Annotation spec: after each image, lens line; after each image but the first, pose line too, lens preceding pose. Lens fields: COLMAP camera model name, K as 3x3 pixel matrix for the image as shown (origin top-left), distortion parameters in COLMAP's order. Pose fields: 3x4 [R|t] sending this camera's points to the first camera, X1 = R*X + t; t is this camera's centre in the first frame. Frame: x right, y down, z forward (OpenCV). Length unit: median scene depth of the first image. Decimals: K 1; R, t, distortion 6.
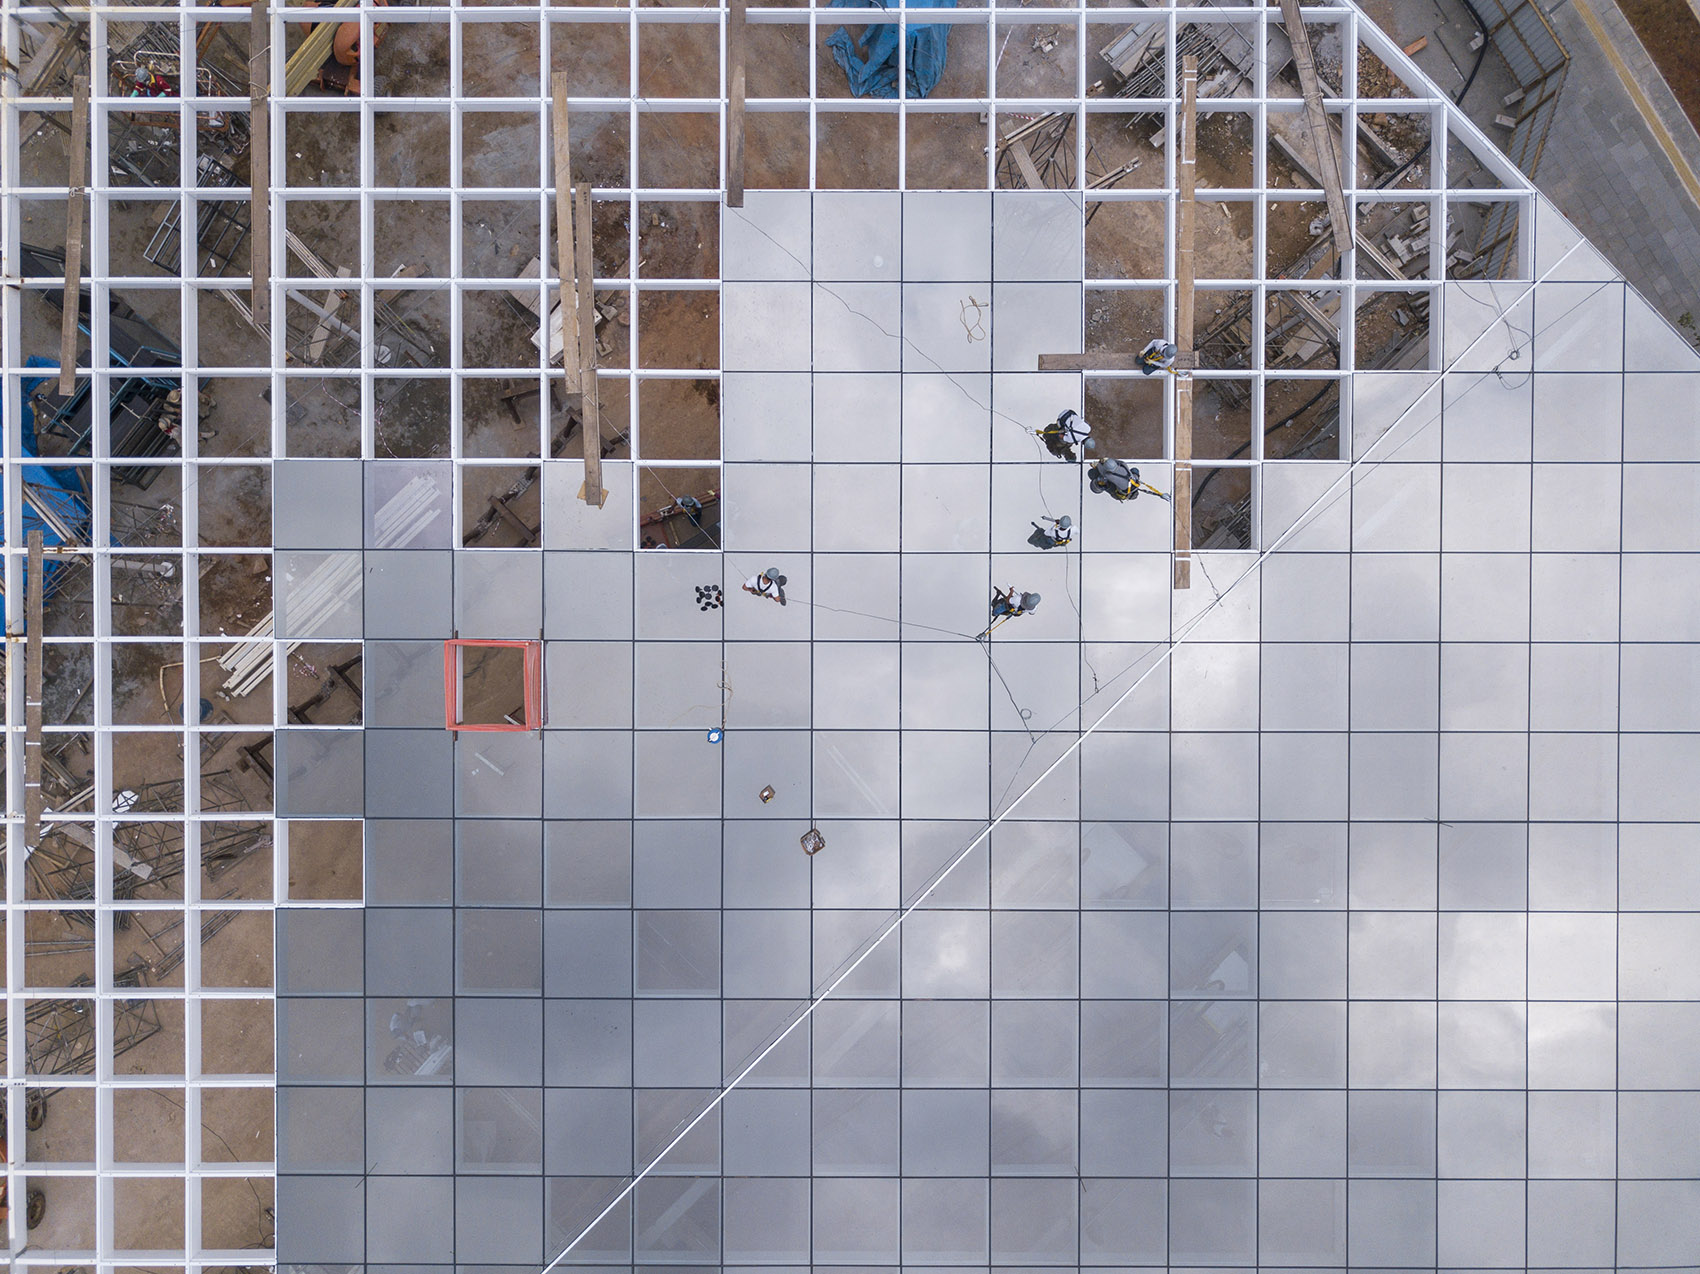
lens RADIAL K [[1286.6, 0, 848.9], [0, 1286.6, 634.5], [0, 0, 1]] dist [0.004766, 0.001813]
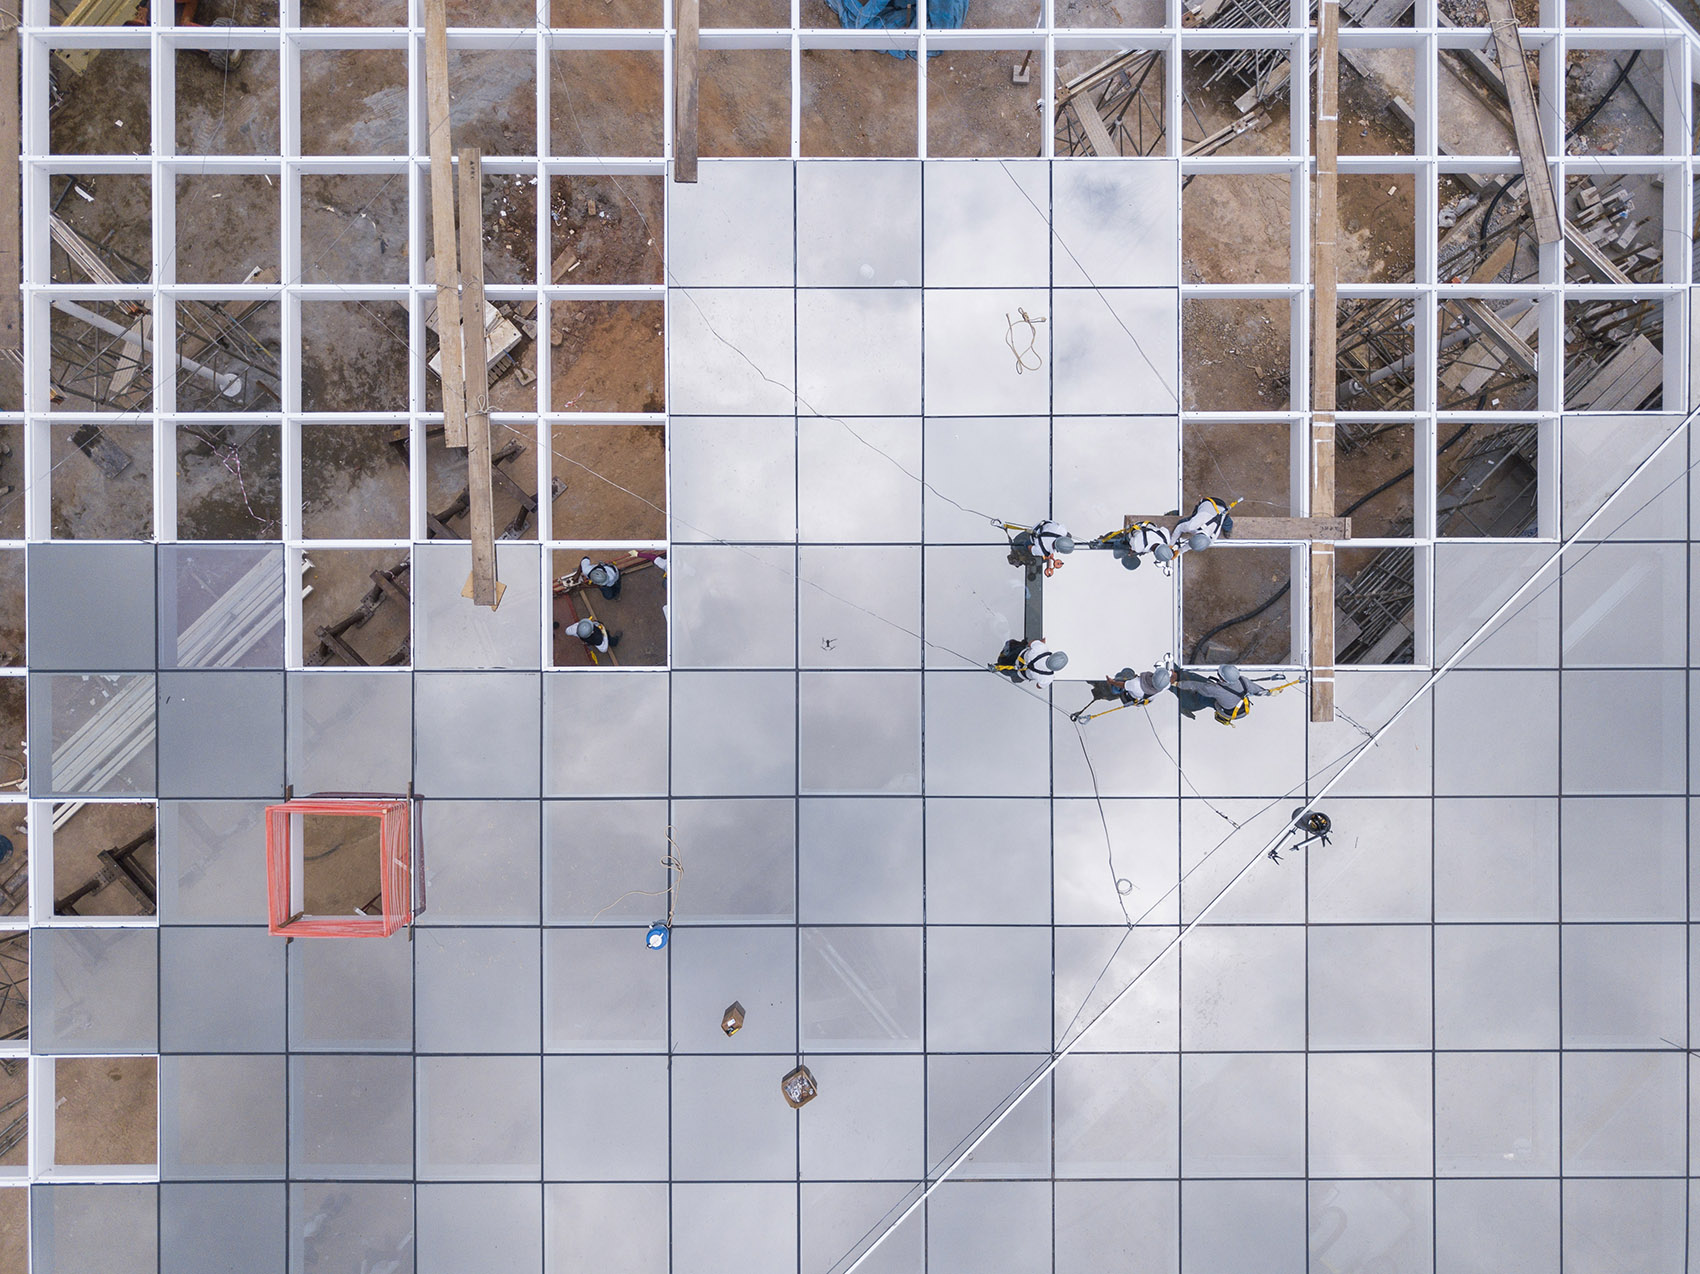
lens RADIAL K [[1286.6, 0, 849.2], [0, 1286.6, 631.1], [0, 0, 1]] dist [0.004766, 0.001813]
pose [[0.999946, -0.004603, 0.009290, -0.006492], [0.004675, 0.999959, -0.007735, -0.079971], [-0.009254, 0.007778, 0.999927, 0.293825]]
